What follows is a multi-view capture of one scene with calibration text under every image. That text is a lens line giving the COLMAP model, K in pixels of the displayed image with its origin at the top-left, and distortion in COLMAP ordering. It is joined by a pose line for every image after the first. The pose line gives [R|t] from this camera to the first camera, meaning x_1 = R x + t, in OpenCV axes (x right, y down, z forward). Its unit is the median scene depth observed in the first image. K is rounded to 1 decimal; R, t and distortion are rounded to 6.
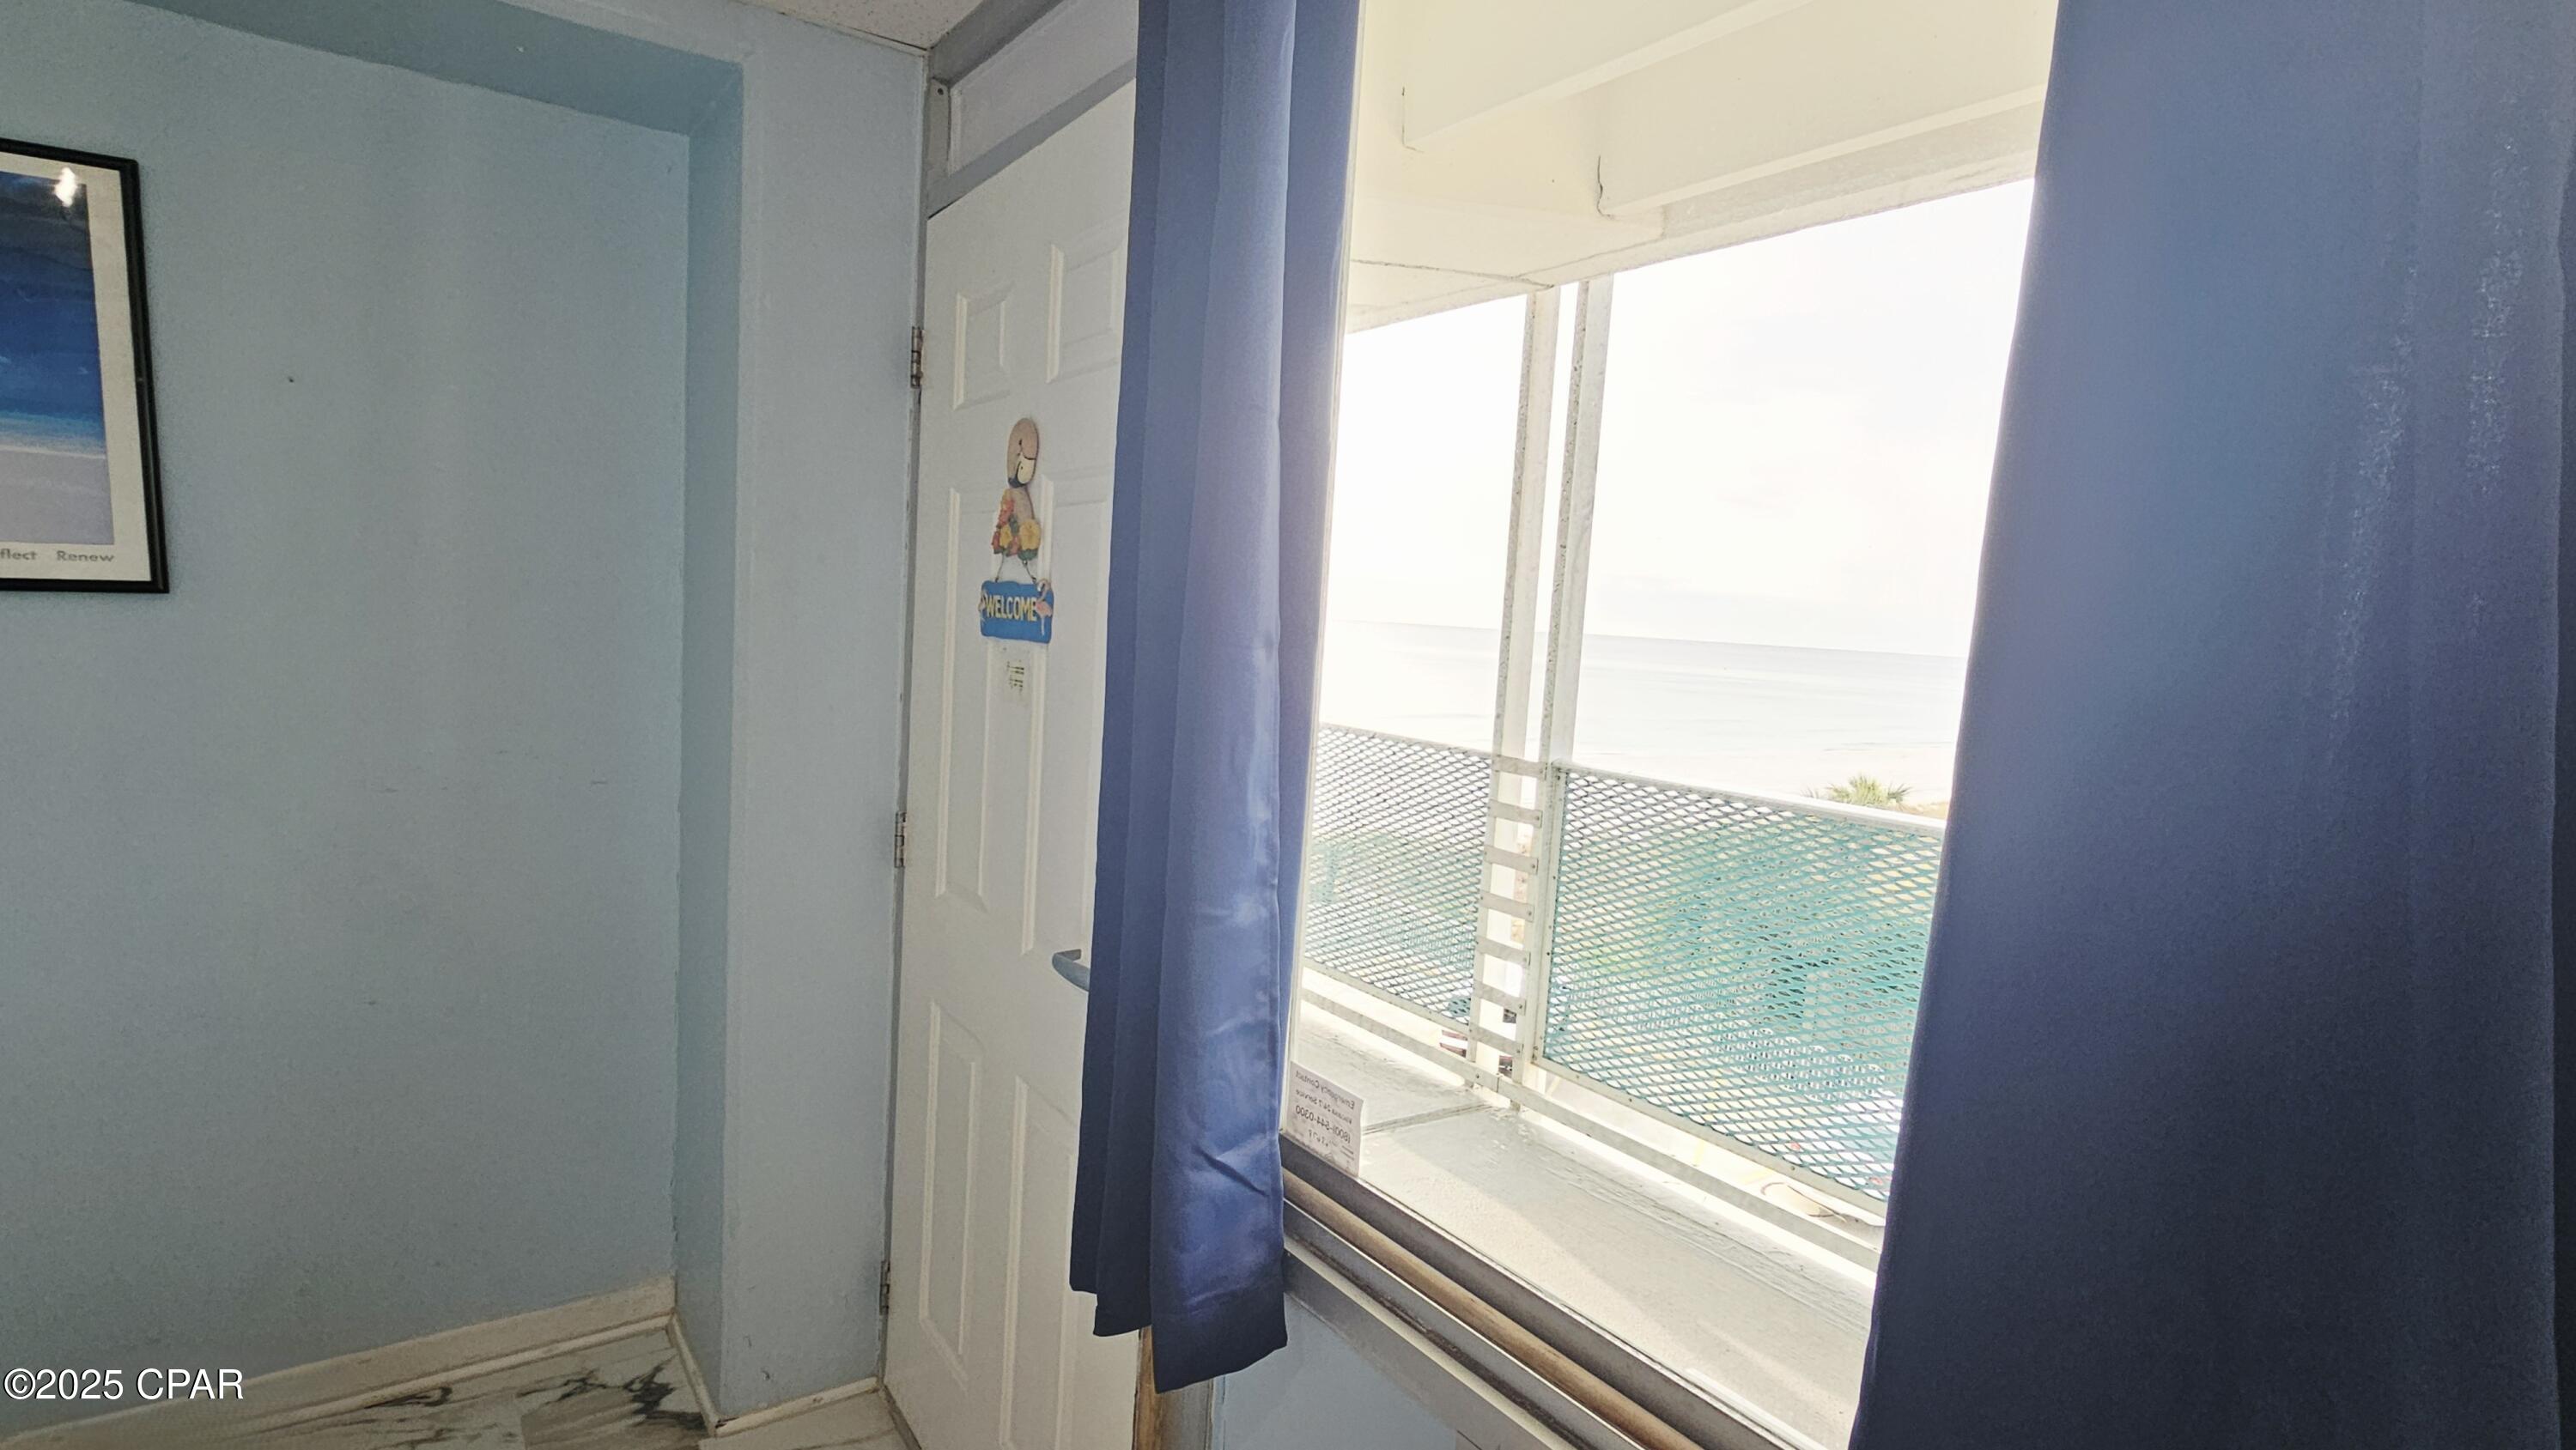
lens RADIAL K [[1261.6, 0, 1287.1], [0, 1261.6, 726.9], [0, 0, 1]] dist [0.002288, 0.000885]
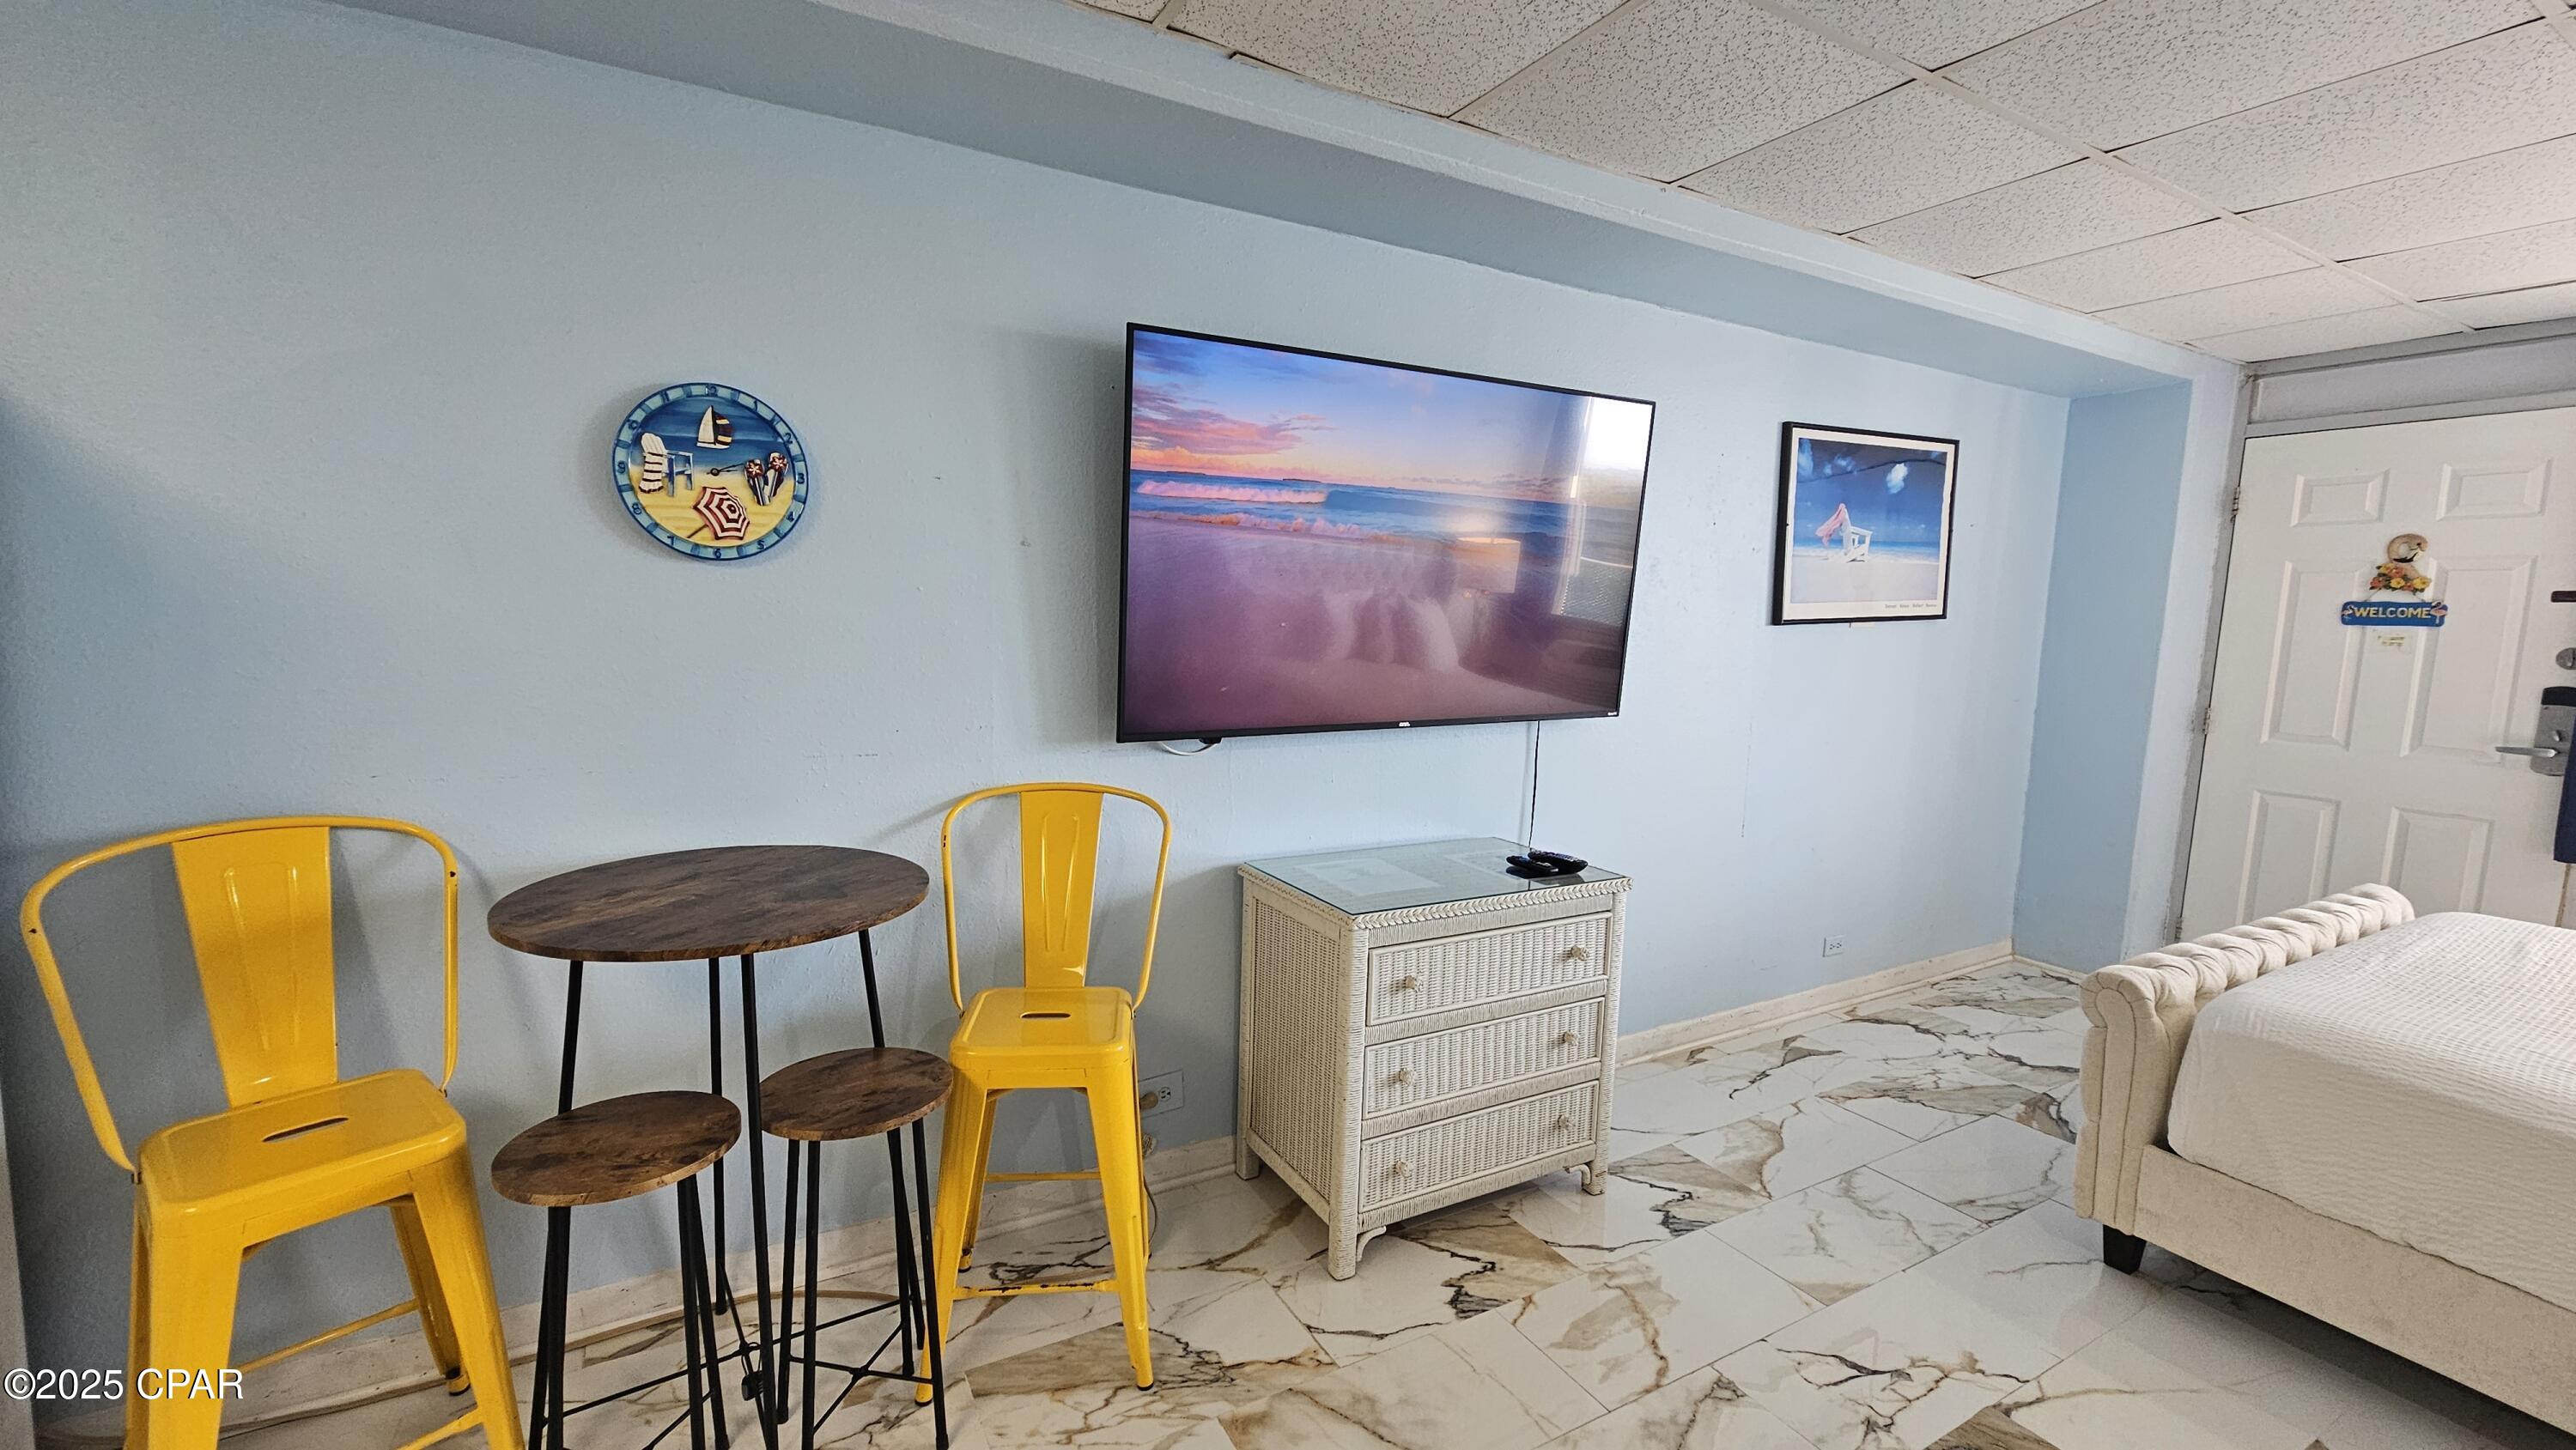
lens RADIAL K [[1052.3, 0, 1275.6], [0, 1052.3, 746.4], [0, 0, 1]] dist [-0.002511, 0.000325]
pose [[0.993496, -0.022282, -0.111667, -2.011053], [0.025420, 0.999319, 0.026758, 0.049834], [0.110995, -0.029422, 0.993385, -1.164813]]
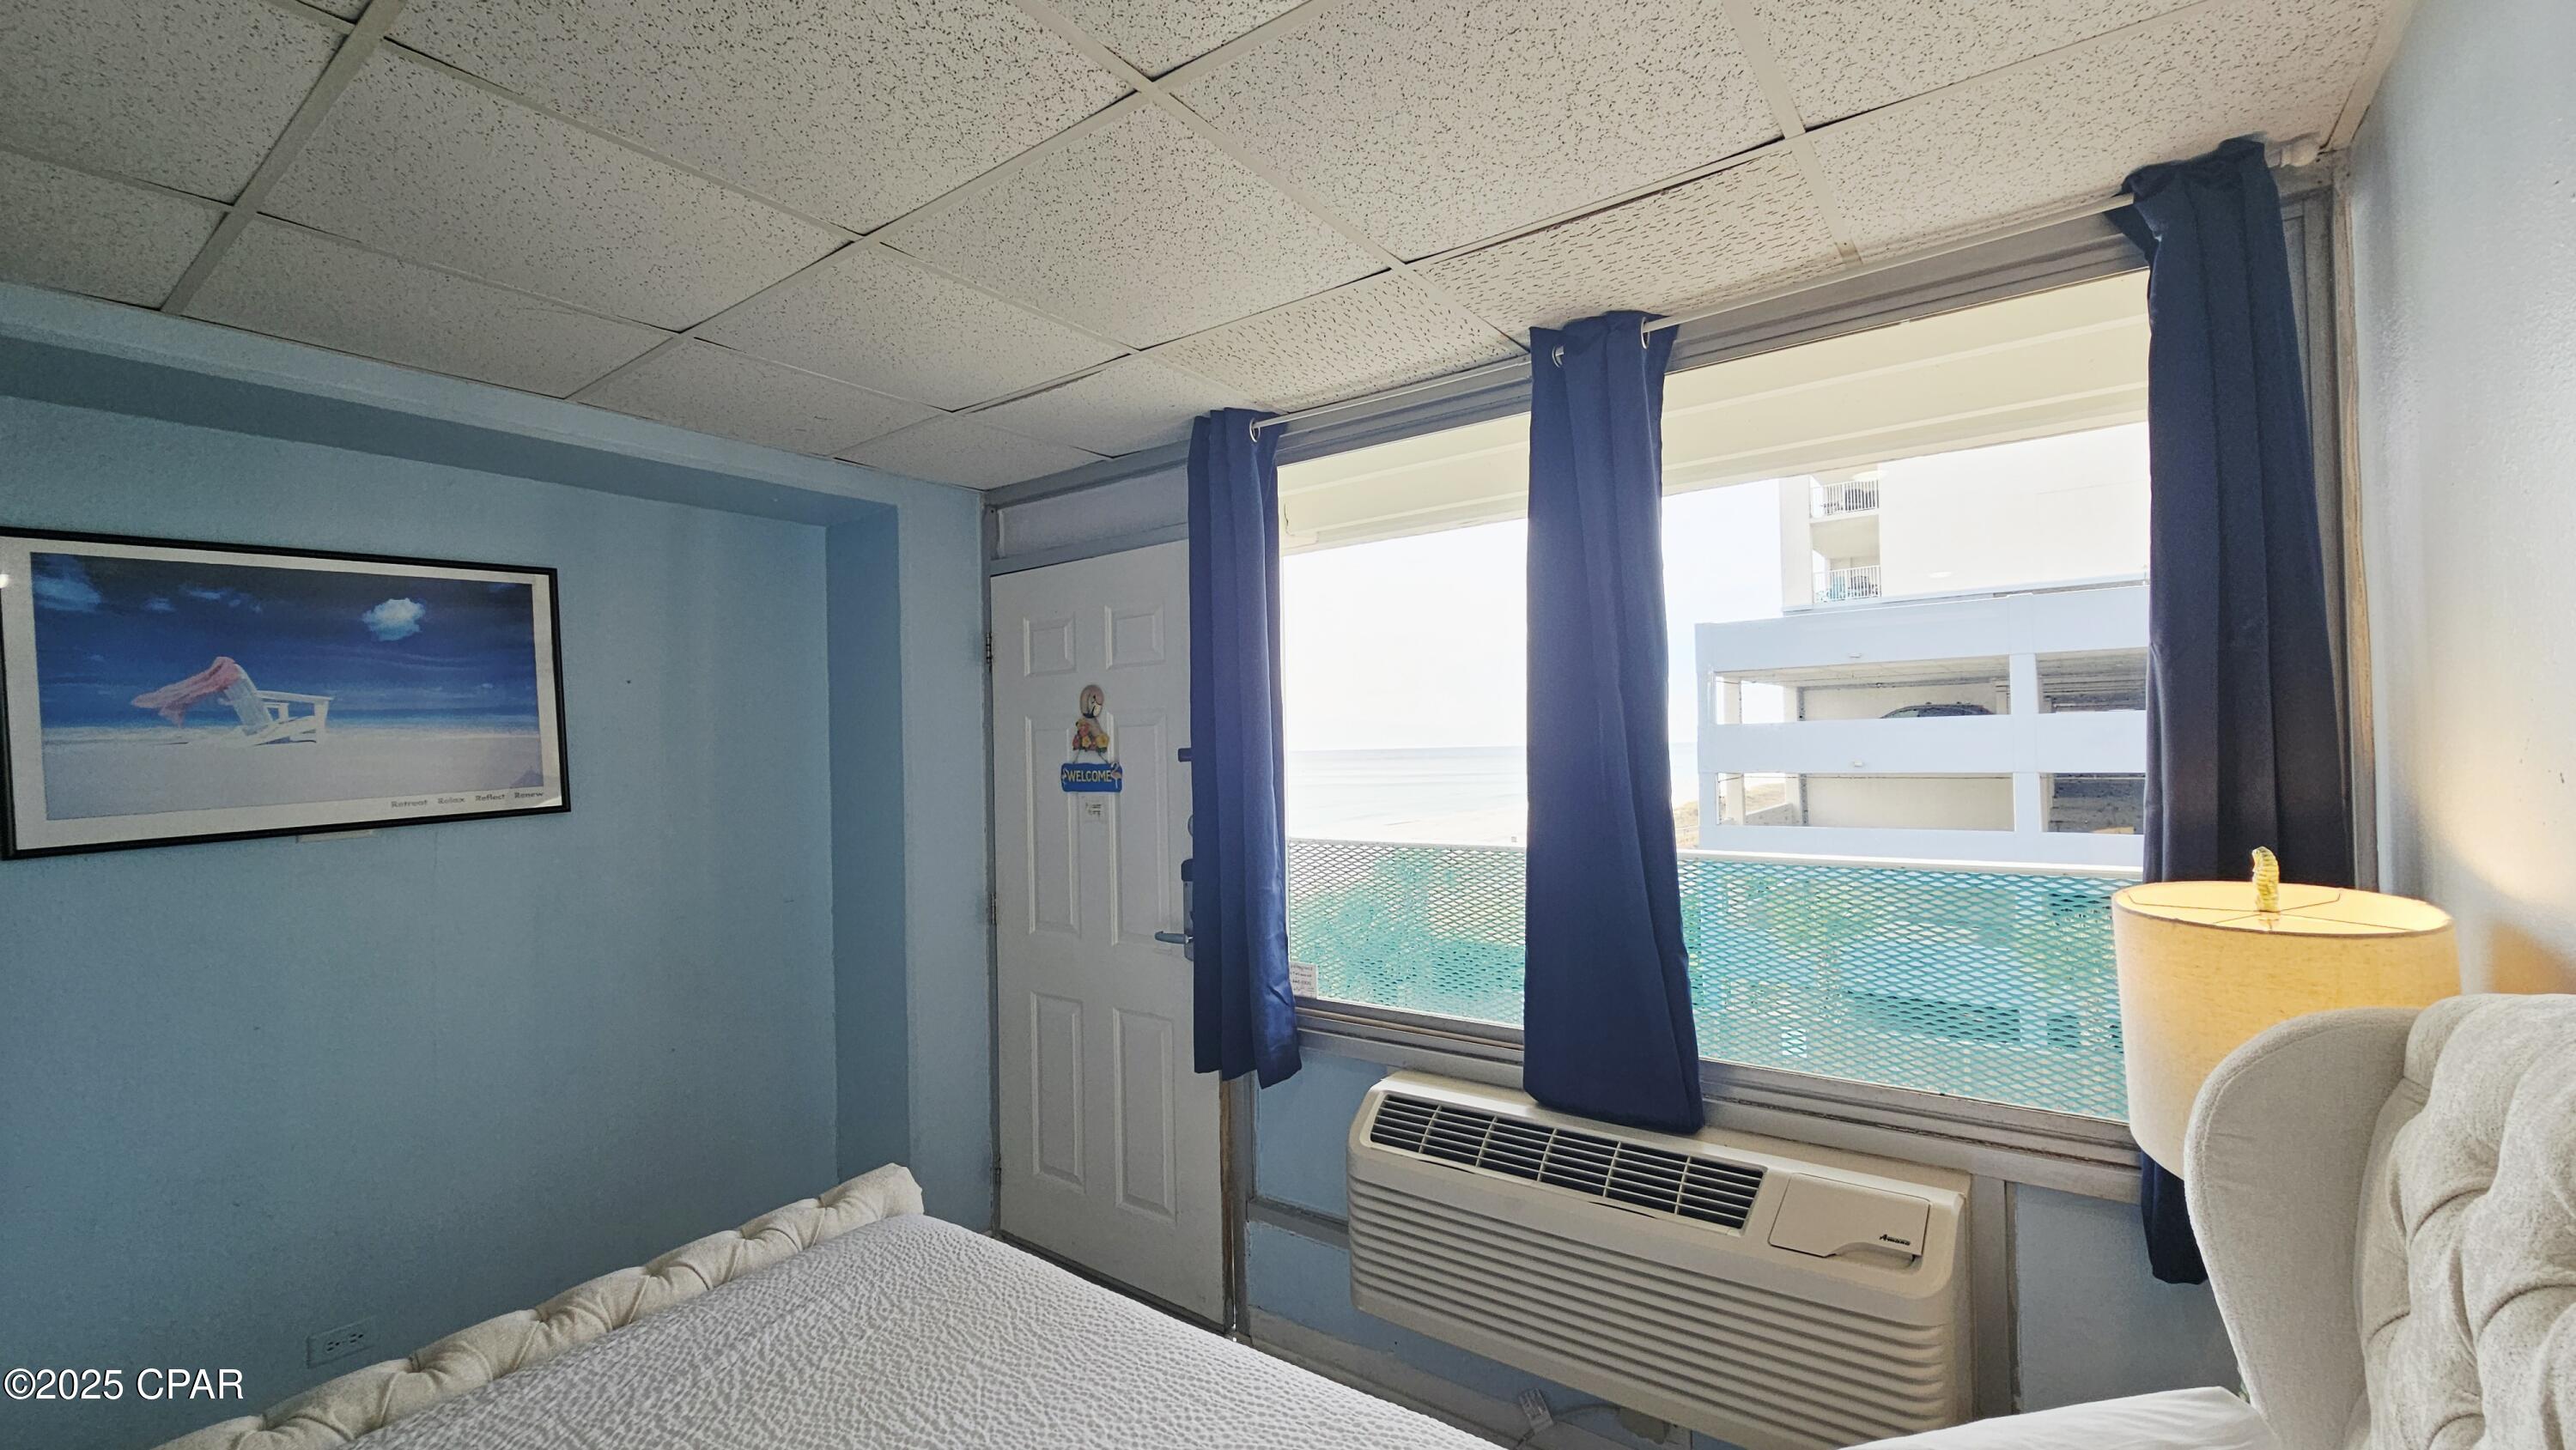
lens RADIAL K [[1052.3, 0, 1280.7], [0, 1052.3, 735.5], [0, 0, 1]] dist [-0.002511, 0.000325]
pose [[0.946425, -0.077135, 0.313576, -0.433784], [0.107287, 0.991001, -0.080037, 0.009104], [-0.304580, 0.109392, 0.946184, -0.675426]]
